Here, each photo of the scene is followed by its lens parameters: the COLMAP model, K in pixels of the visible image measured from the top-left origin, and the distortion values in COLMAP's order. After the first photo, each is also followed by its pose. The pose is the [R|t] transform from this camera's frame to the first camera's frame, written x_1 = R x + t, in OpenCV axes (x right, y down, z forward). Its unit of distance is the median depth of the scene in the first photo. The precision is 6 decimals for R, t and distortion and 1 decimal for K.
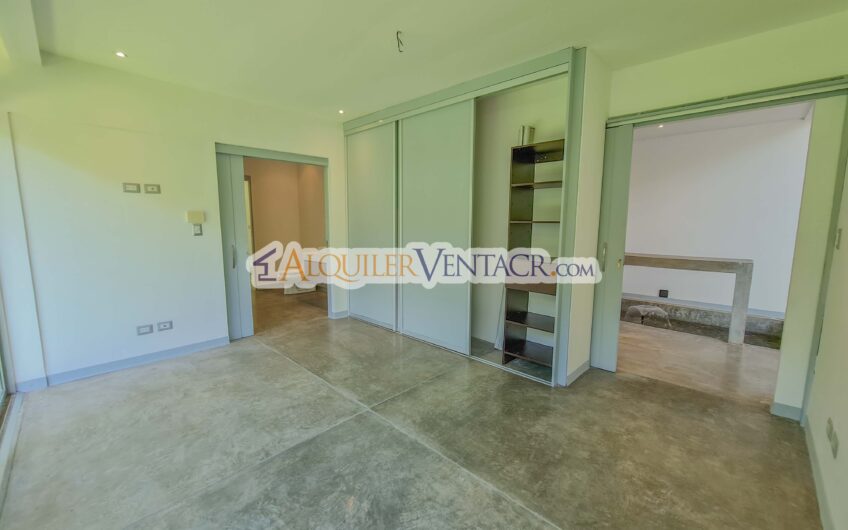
lens RADIAL K [[342.2, 0, 418.5], [0, 342.2, 262.1], [0, 0, 1]] dist [-0.006736, 0.001424]
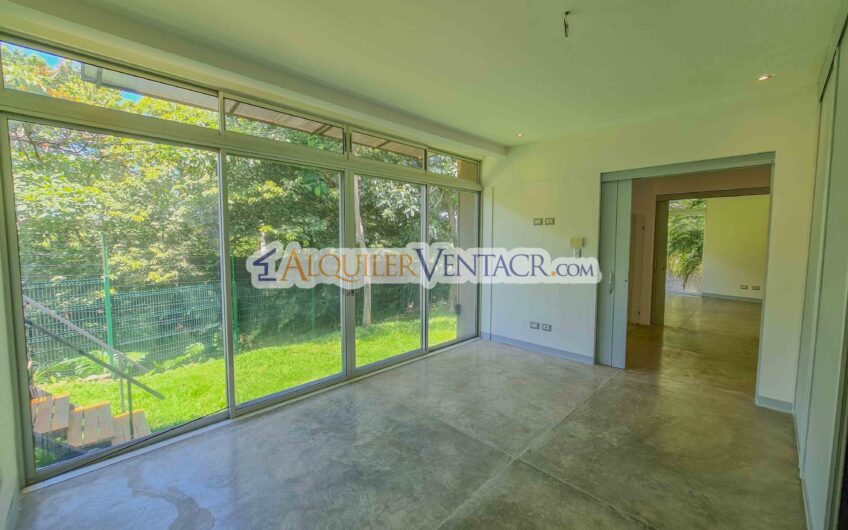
lens RADIAL K [[342.2, 0, 418.5], [0, 342.2, 266.0], [0, 0, 1]] dist [-0.006736, 0.001424]
pose [[-0.016087, 0.074582, -0.997085, 0.627445], [-0.125924, 0.989123, 0.076018, -0.092433], [0.991910, 0.126779, -0.006520, 0.602933]]
